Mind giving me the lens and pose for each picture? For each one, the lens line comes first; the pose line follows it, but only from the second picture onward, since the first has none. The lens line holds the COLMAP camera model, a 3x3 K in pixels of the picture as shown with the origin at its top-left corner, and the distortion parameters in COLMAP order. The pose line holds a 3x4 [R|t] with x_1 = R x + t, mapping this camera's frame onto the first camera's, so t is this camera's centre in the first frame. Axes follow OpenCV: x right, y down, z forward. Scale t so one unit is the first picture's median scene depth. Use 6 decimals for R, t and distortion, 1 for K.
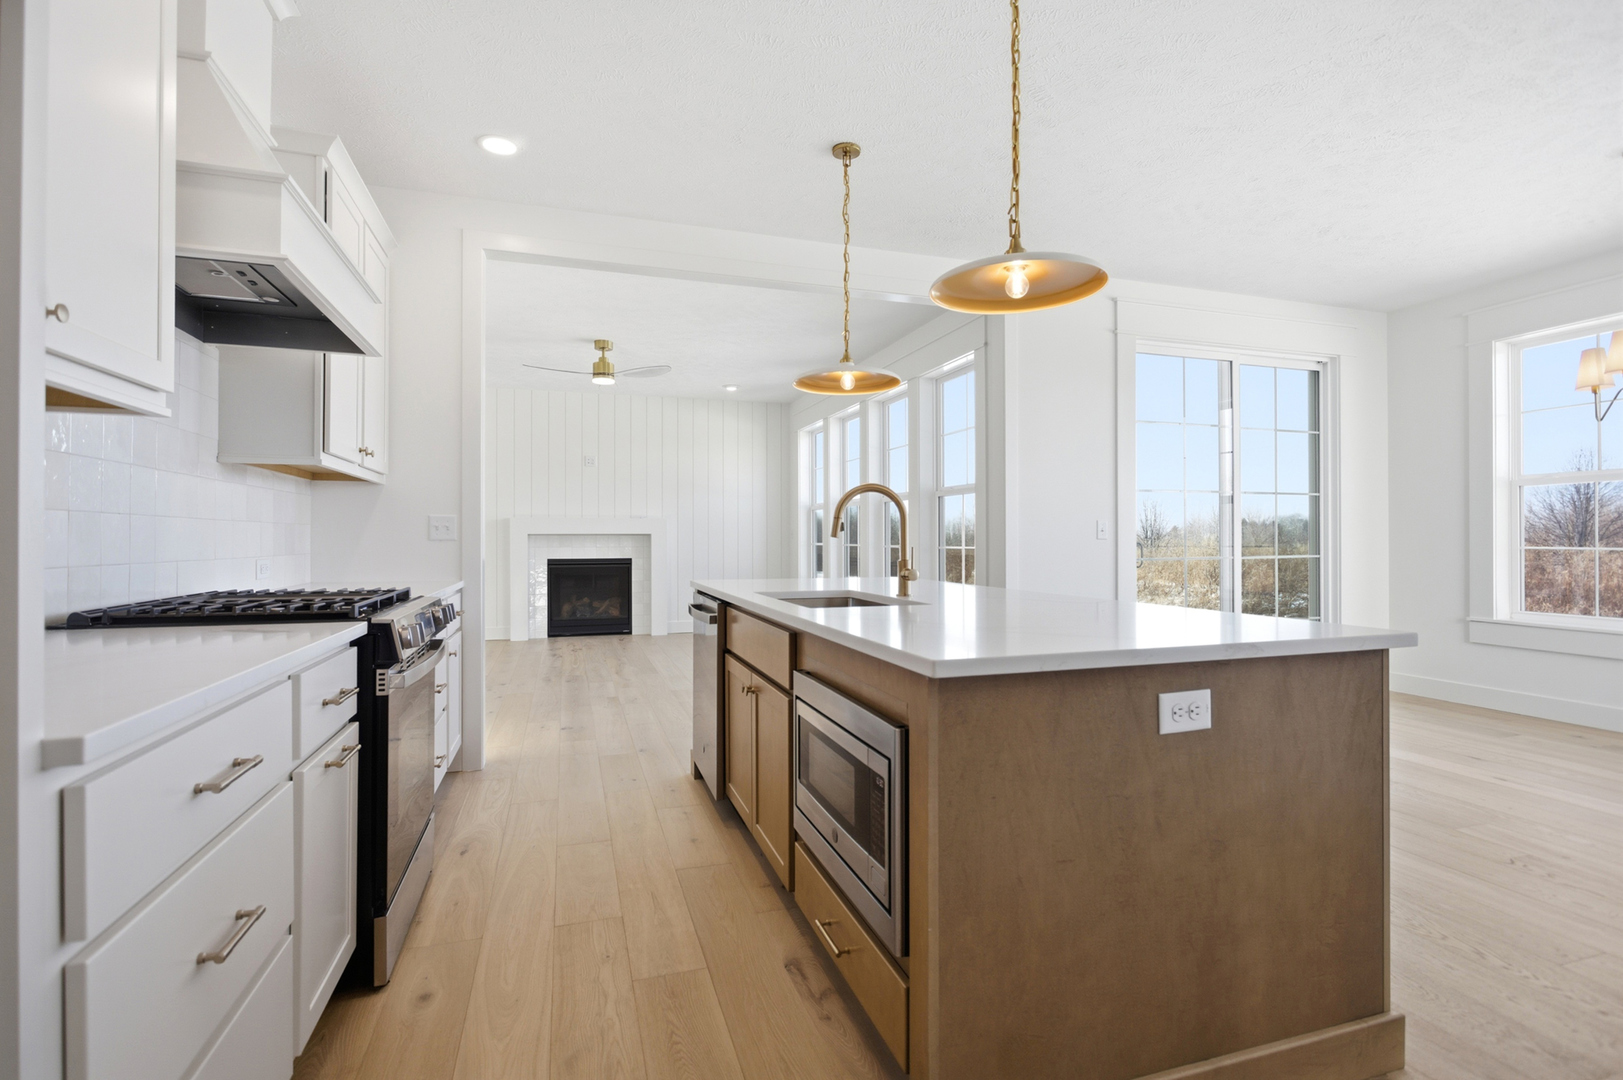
lens RADIAL K [[776.9, 0, 814.5], [0, 776.9, 536.8], [0, 0, 1]] dist [-0.006528, -0.001817]
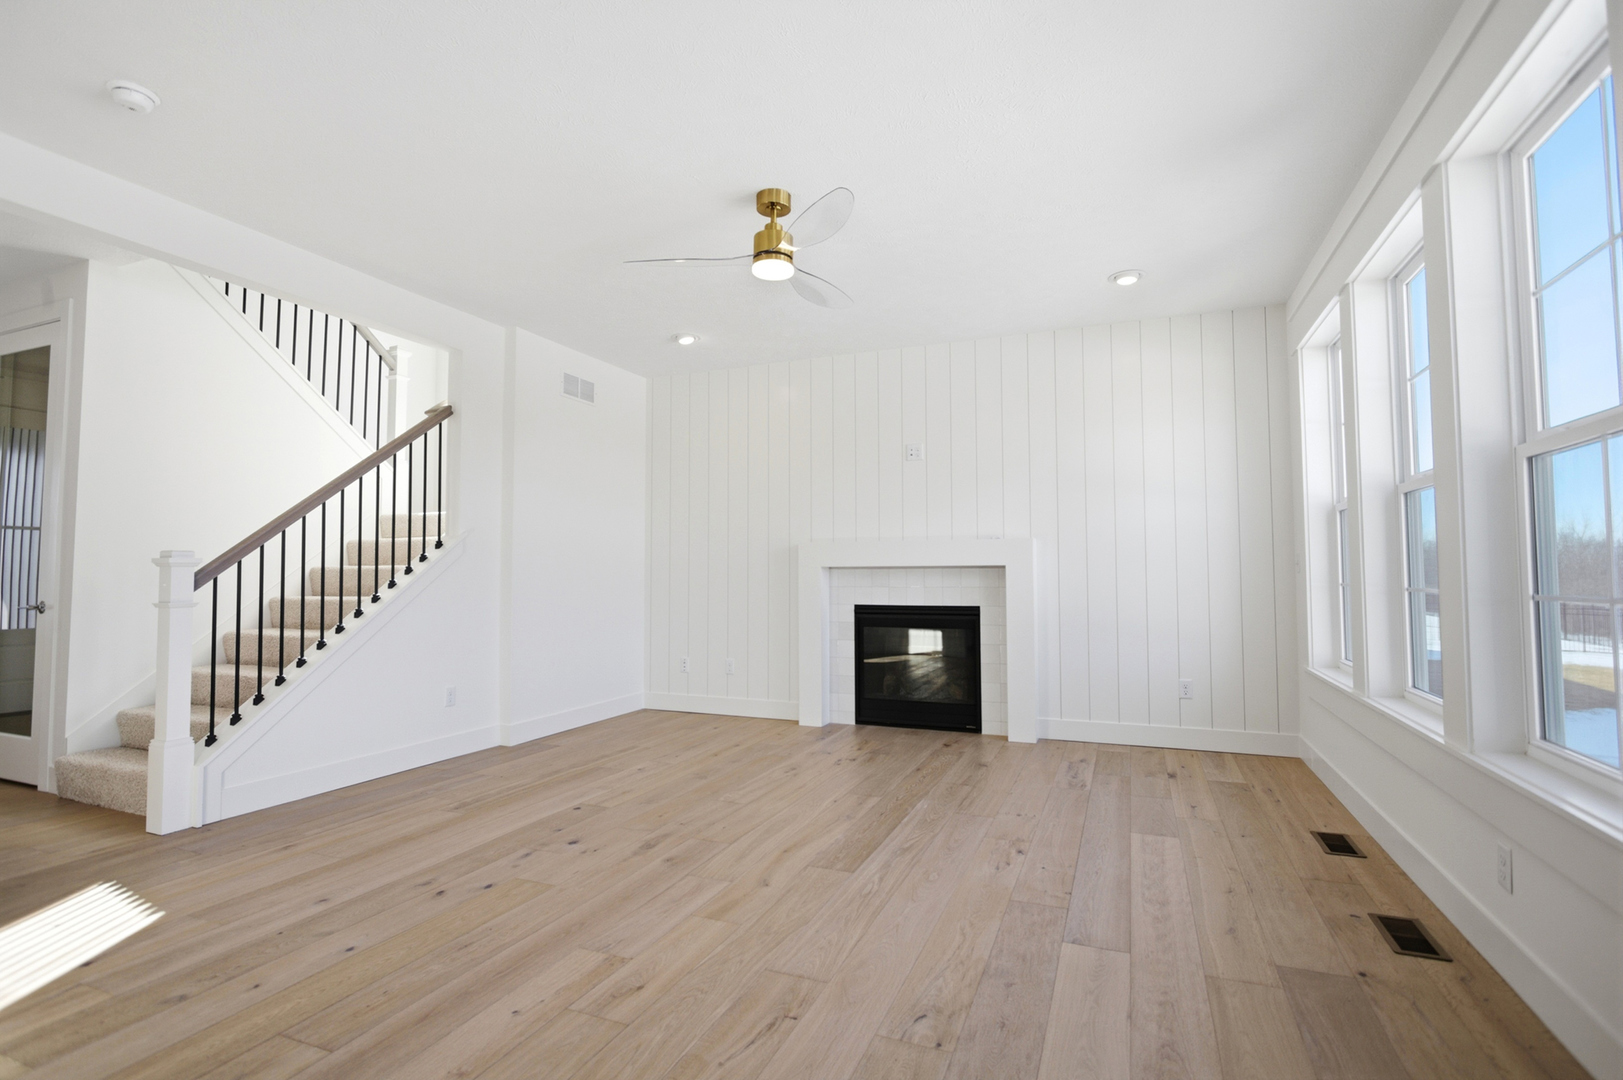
lens RADIAL K [[776.9, 0, 805.7], [0, 776.9, 537.9], [0, 0, 1]] dist [-0.006528, -0.001817]
pose [[0.766947, -0.031088, -0.640957, 0.051020], [0.003042, 0.998991, -0.044814, 0.001722], [0.641703, 0.032420, 0.766268, 0.461138]]
